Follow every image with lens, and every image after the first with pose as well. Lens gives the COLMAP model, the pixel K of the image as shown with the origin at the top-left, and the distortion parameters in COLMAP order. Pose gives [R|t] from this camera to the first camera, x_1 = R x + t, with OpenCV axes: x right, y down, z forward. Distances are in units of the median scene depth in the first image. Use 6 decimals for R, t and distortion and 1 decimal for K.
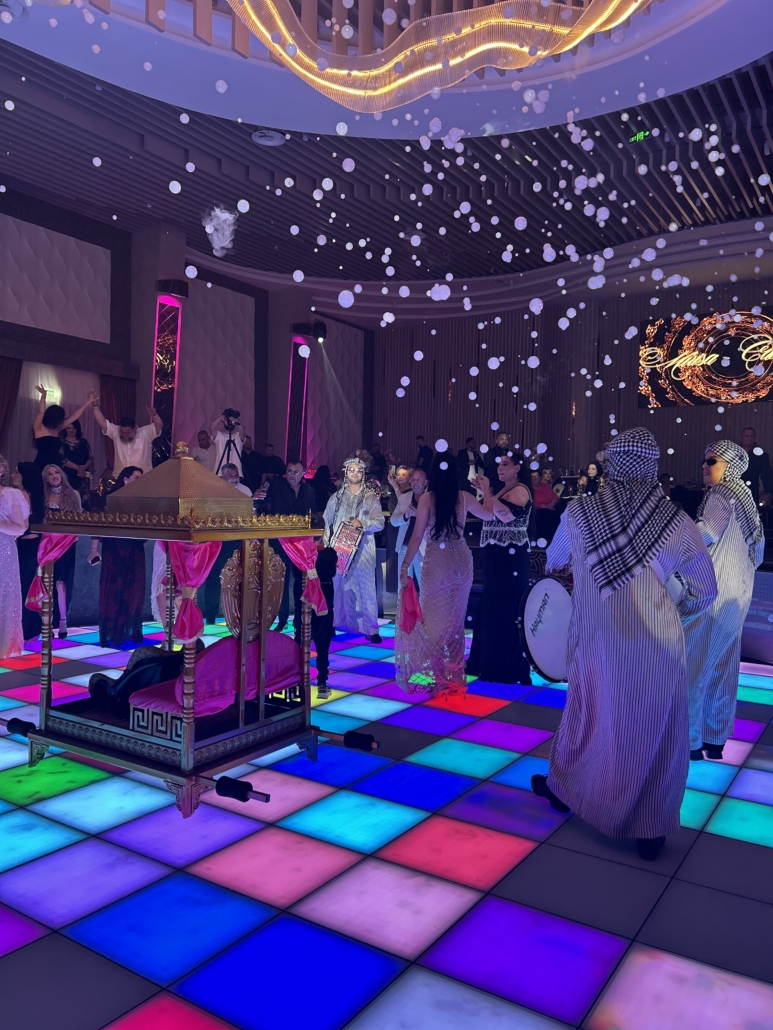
lens RADIAL K [[781.1, 0, 382.6], [0, 781.1, 513.1], [0, 0, 1]] dist [-0.004436, -0.011050]
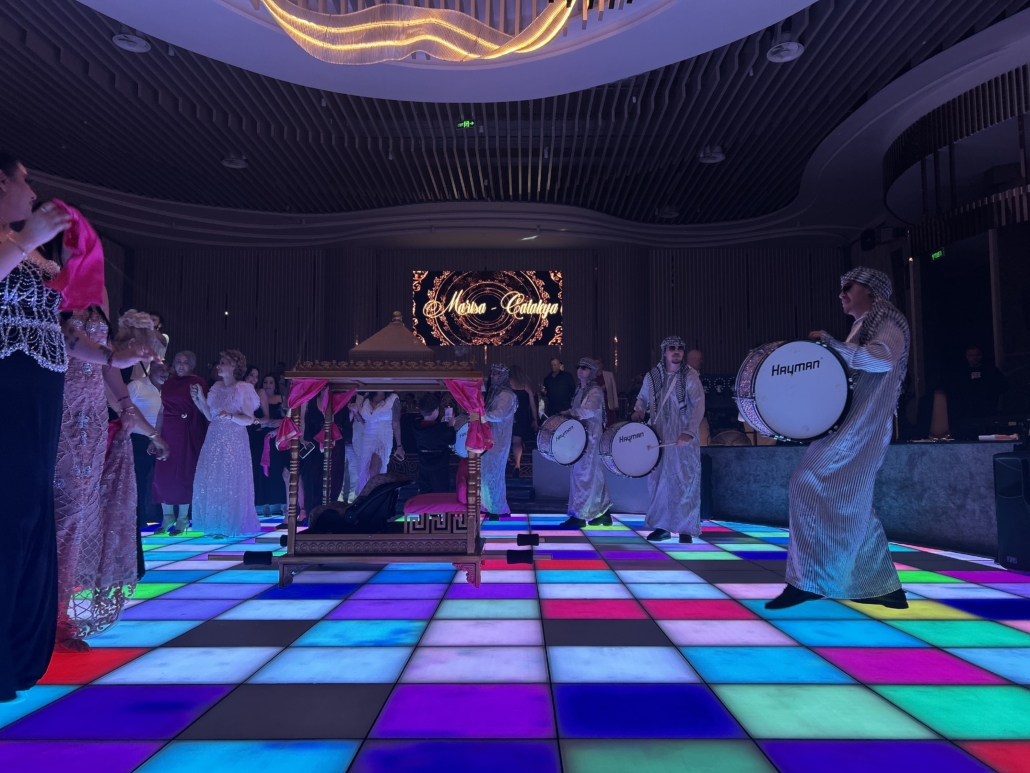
lens RADIAL K [[781.1, 0, 513.7], [0, 781.1, 386.2], [0, 0, 1]] dist [-0.004436, -0.011050]
pose [[0.830918, 0.033480, 0.555386, -0.417967], [0.020133, 0.995725, -0.090146, 0.075641], [-0.556030, 0.086086, 0.826692, -0.069169]]
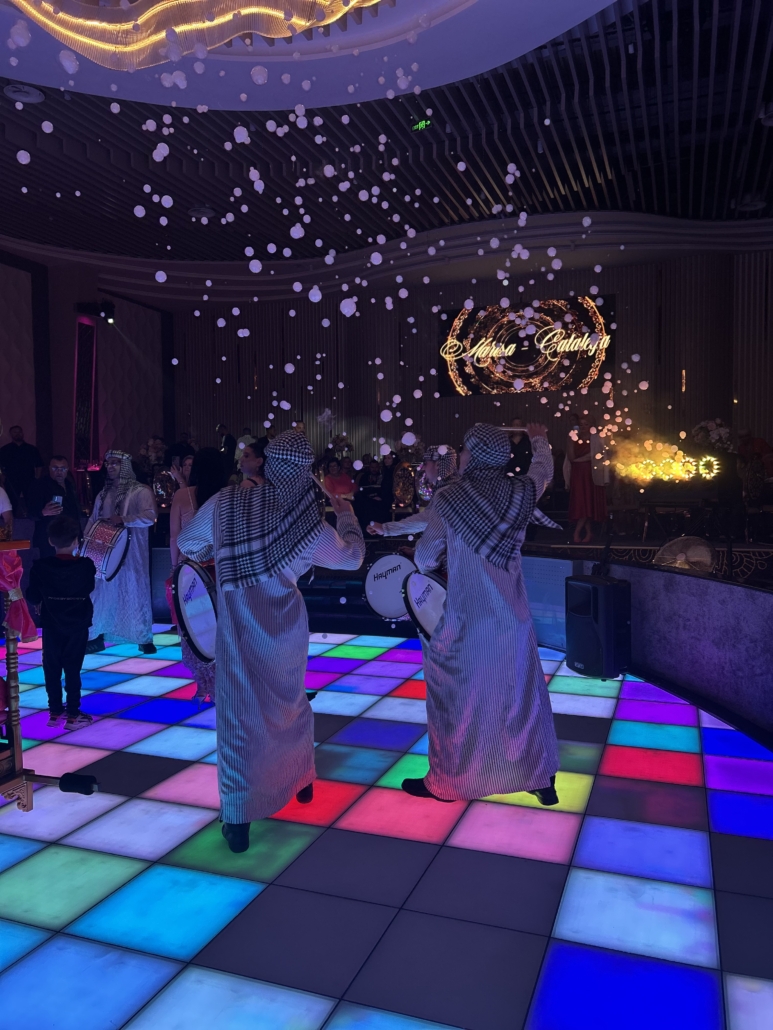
lens RADIAL K [[781.1, 0, 391.8], [0, 781.1, 515.3], [0, 0, 1]] dist [-0.004436, -0.011050]
pose [[0.971489, -0.033272, 0.234738, 0.058770], [0.028480, 0.999311, 0.023779, -0.009470], [-0.235367, -0.016416, 0.971768, 0.038150]]
